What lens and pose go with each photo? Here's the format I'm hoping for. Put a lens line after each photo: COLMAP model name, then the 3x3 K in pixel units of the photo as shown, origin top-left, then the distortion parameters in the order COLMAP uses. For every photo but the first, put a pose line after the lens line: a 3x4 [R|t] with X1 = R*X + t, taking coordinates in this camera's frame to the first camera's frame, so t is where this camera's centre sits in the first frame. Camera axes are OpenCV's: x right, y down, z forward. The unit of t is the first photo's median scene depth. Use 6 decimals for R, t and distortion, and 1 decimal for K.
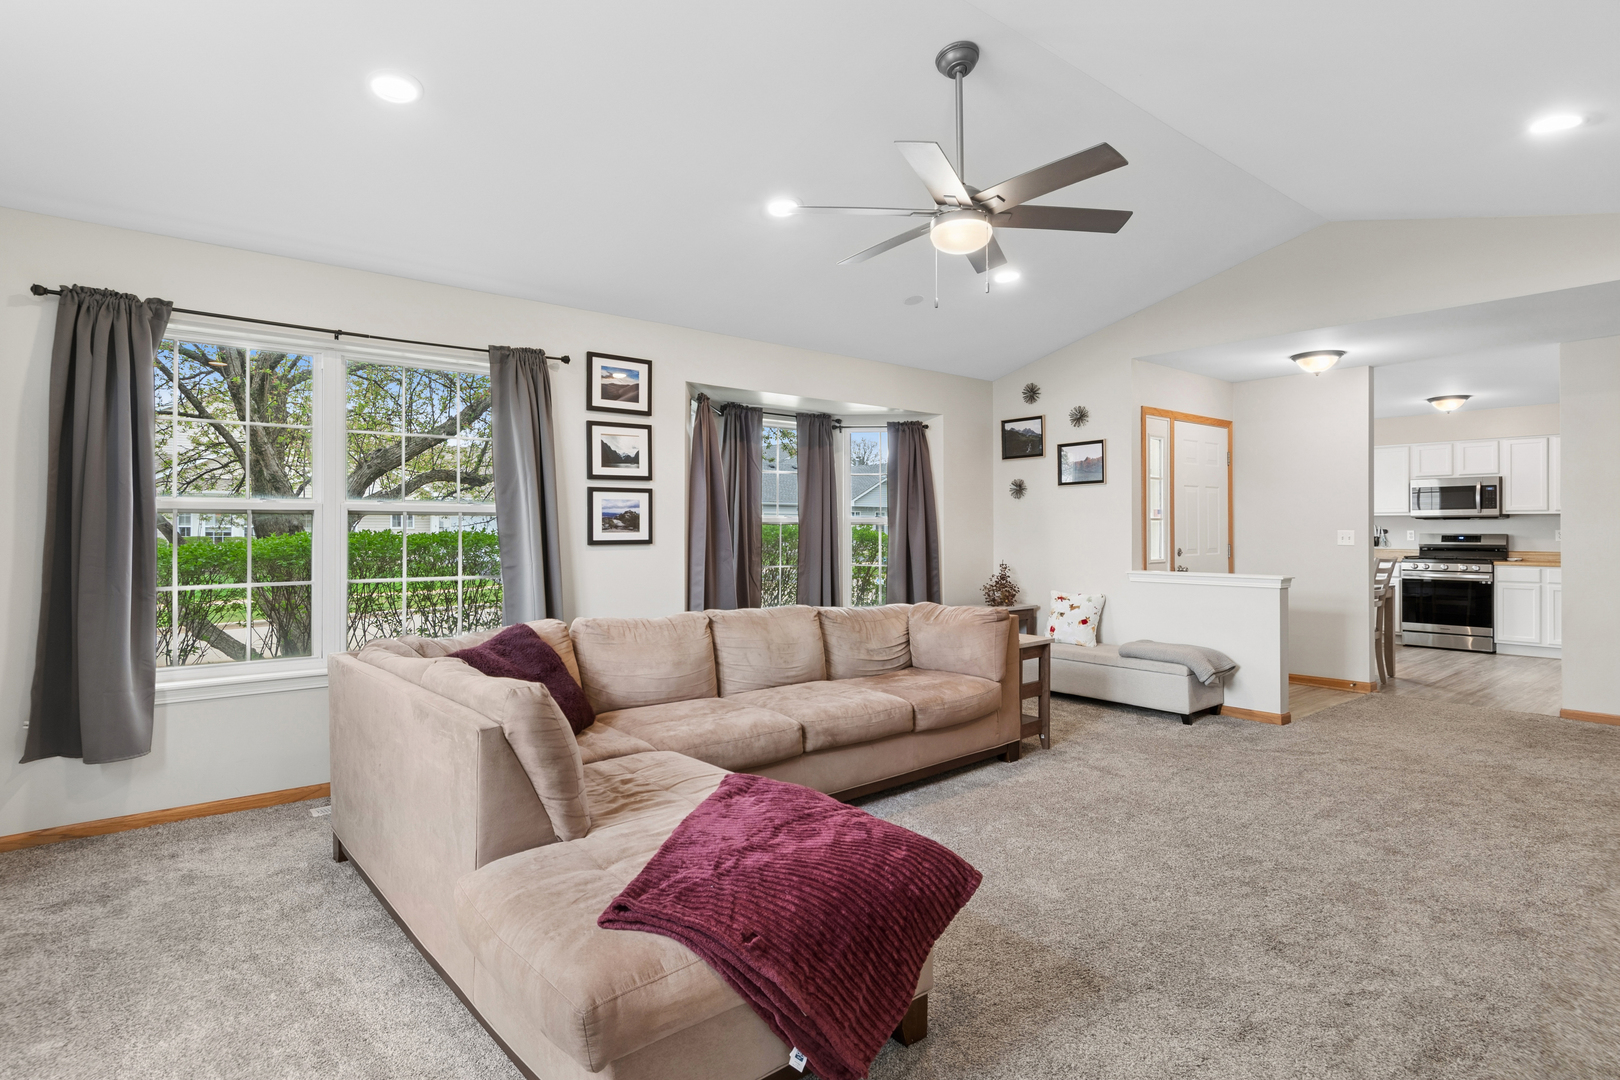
lens RADIAL K [[829.7, 0, 810.0], [0, 829.7, 540.0], [0, 0, 1]] dist [0.001817, 0.000983]
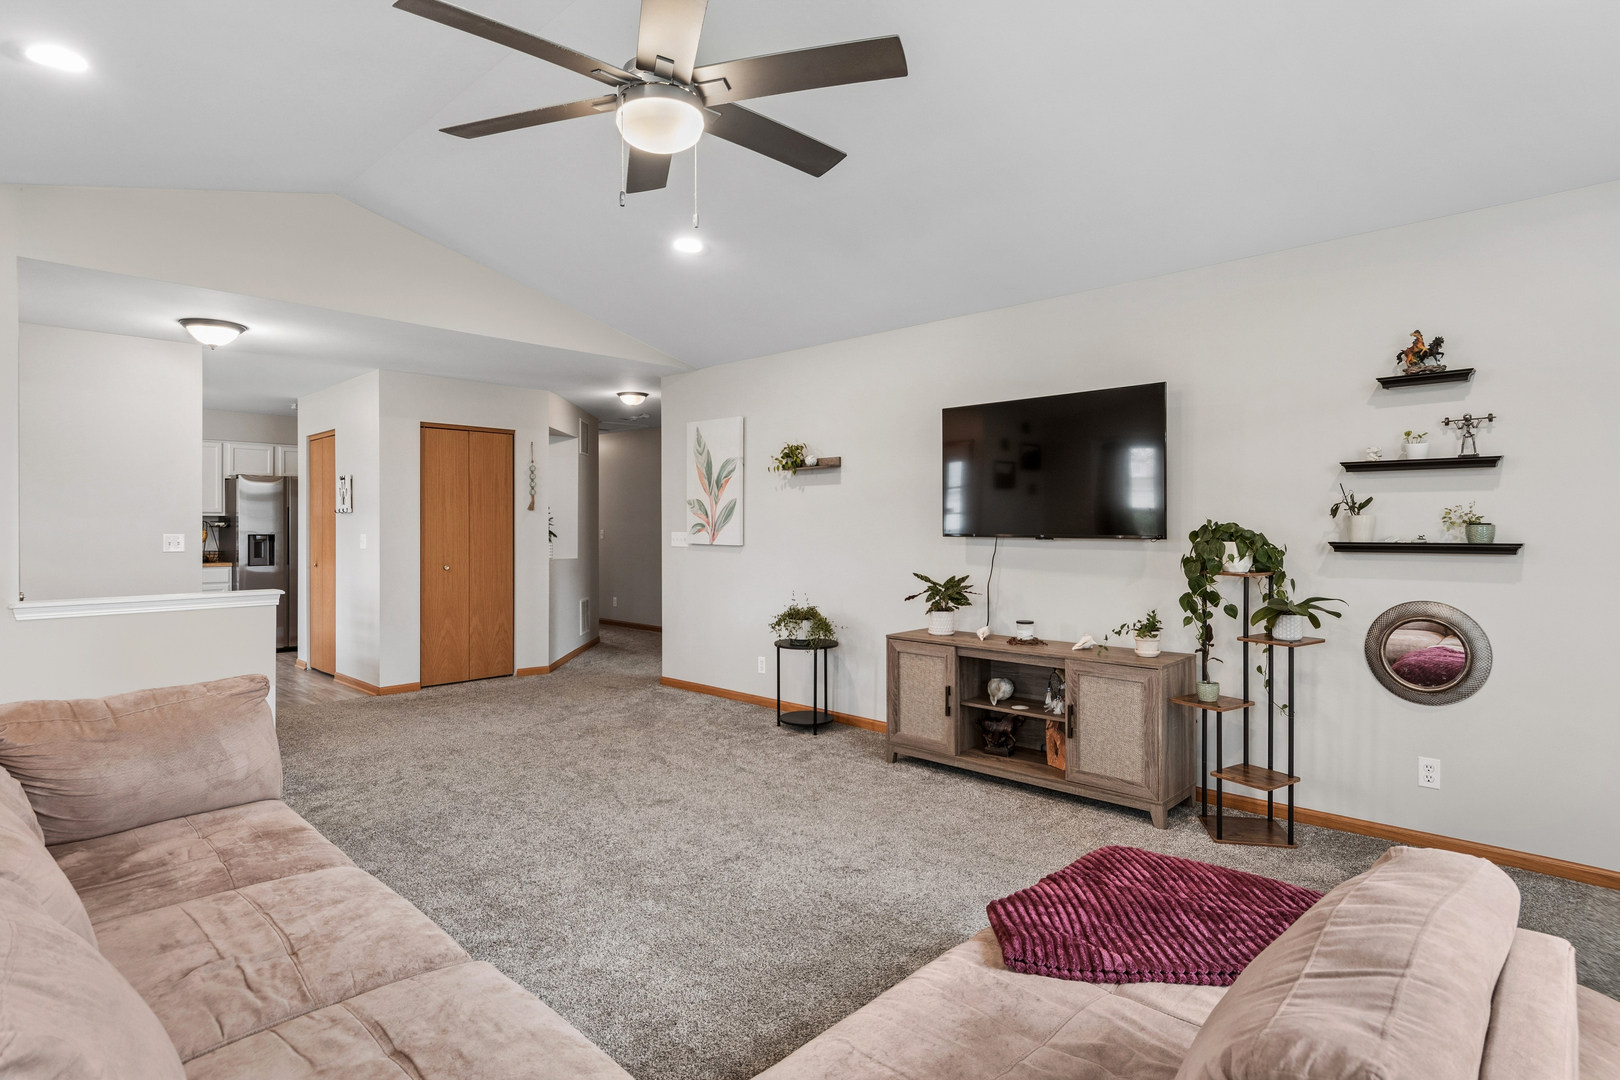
lens RADIAL K [[829.7, 0, 810.0], [0, 829.7, 540.0], [0, 0, 1]] dist [0.001817, 0.000983]
pose [[-0.073575, -0.004276, 0.997281, -0.342406], [0.017531, 0.999831, 0.005580, 0.000952], [-0.997136, 0.017894, -0.073488, 0.615104]]
